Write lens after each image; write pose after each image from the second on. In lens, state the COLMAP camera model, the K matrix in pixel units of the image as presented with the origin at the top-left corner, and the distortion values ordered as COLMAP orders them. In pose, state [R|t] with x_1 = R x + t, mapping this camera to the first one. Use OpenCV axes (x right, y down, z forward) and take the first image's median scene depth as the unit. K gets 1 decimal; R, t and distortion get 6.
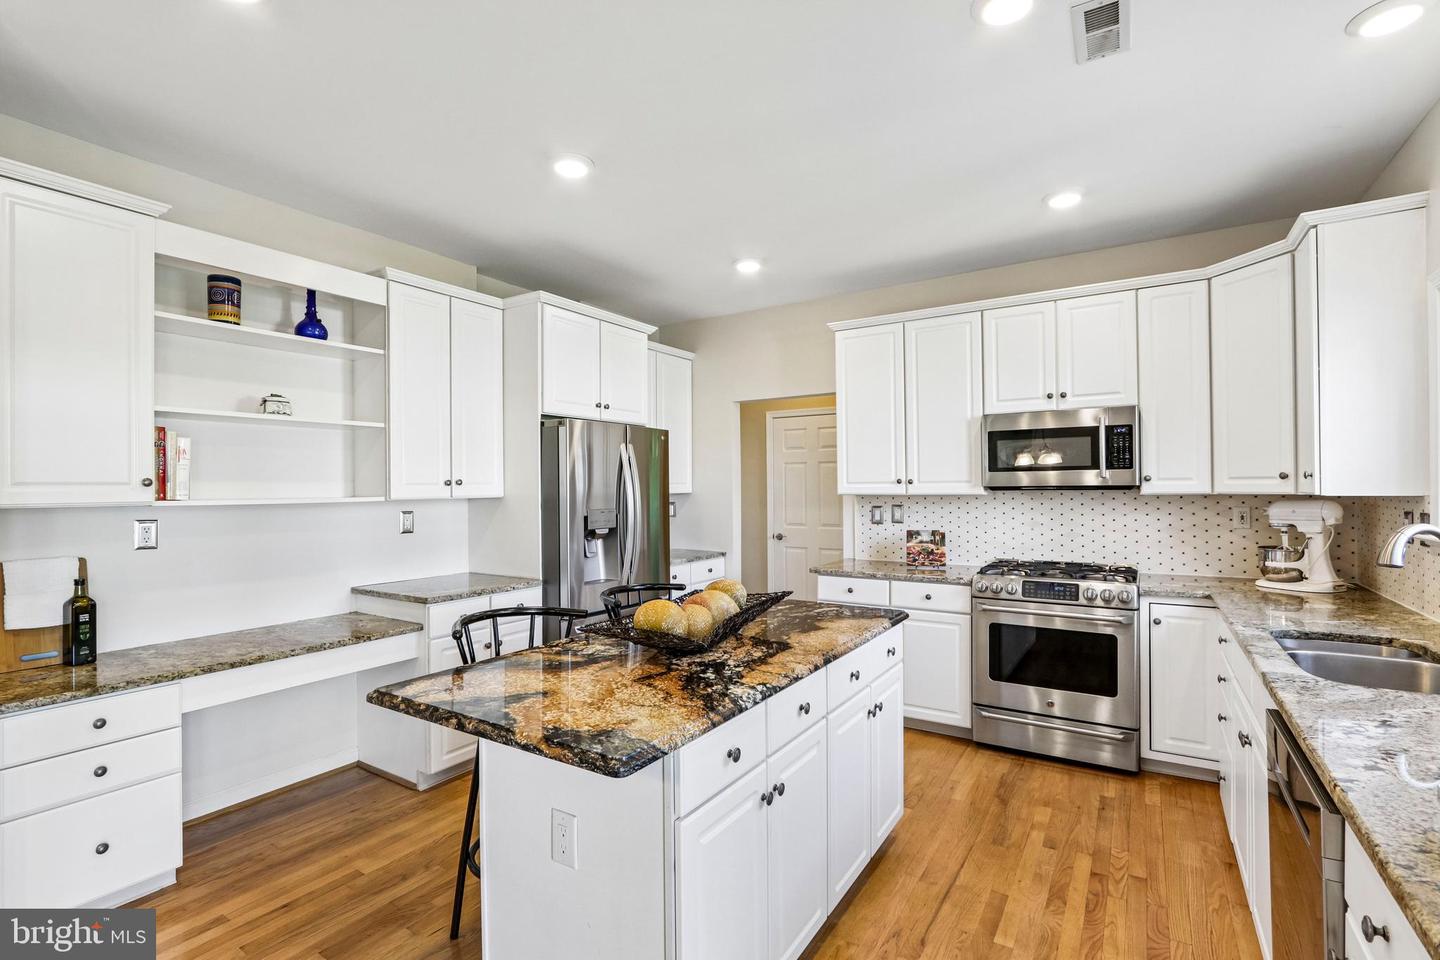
lens RADIAL K [[661.4, 0, 716.1], [0, 661.4, 489.7], [0, 0, 1]] dist [-0.018609, 0.004271]
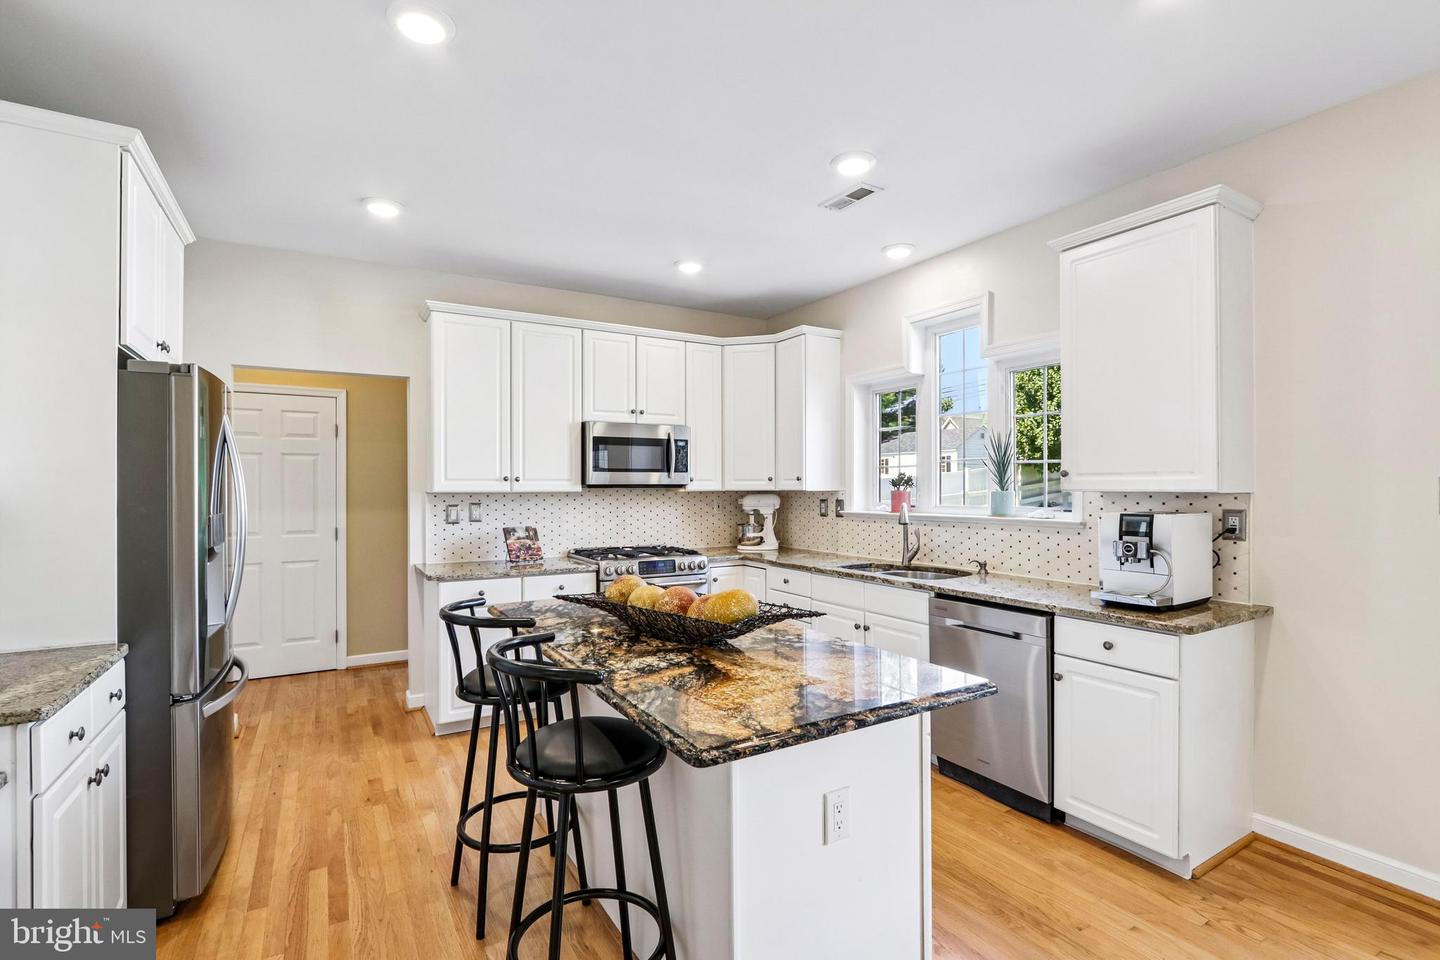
lens RADIAL K [[661.4, 0, 716.1], [0, 661.4, 489.7], [0, 0, 1]] dist [-0.018609, 0.004271]
pose [[0.451124, 0.003691, 0.892453, -0.540056], [0.001849, 0.999985, -0.005071, 0.010945], [-0.892459, 0.003937, 0.451111, 0.307402]]
